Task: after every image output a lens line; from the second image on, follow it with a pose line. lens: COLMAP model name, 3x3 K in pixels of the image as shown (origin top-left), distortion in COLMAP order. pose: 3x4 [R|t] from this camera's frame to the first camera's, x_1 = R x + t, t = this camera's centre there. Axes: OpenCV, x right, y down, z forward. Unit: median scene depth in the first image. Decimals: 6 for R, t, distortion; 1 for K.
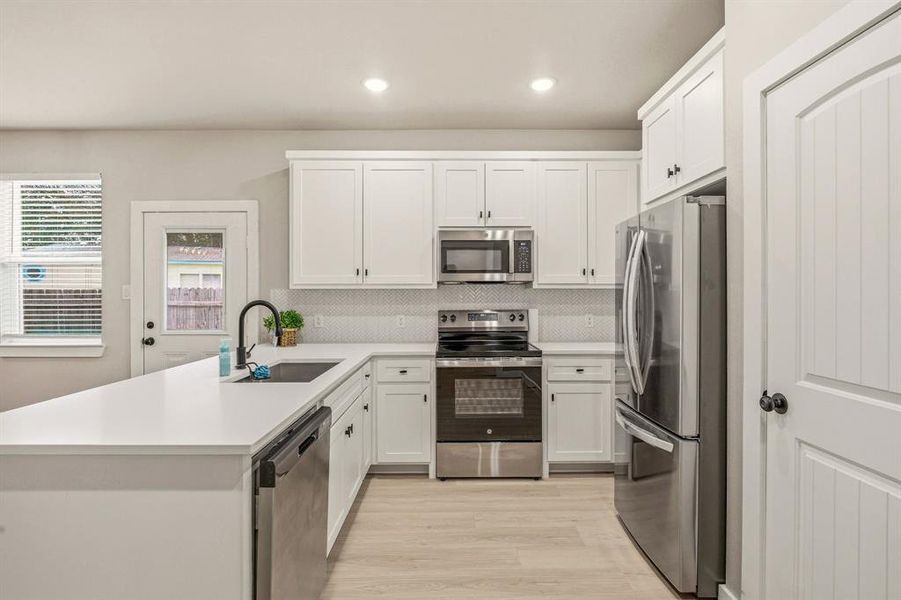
lens RADIAL K [[414.1, 0, 453.9], [0, 414.1, 298.2], [0, 0, 1]] dist [-0.014203, -0.000042]
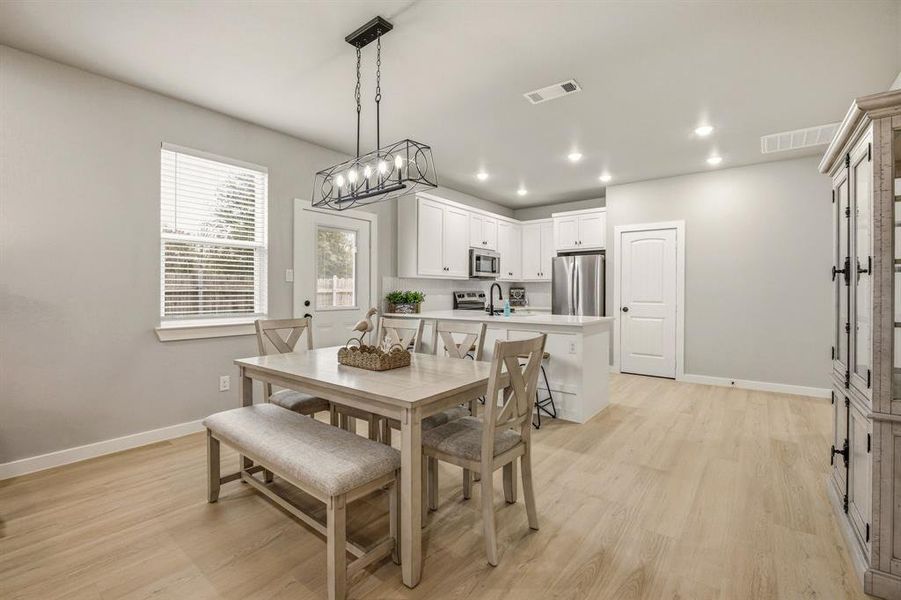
lens RADIAL K [[398.6, 0, 454.3], [0, 398.6, 293.0], [0, 0, 1]] dist [-0.020956, 0.000646]
pose [[0.627789, 0.002186, 0.778380, -1.379874], [0.005680, 0.999957, -0.007389, 0.046195], [-0.778363, 0.009060, 0.627750, -0.068609]]
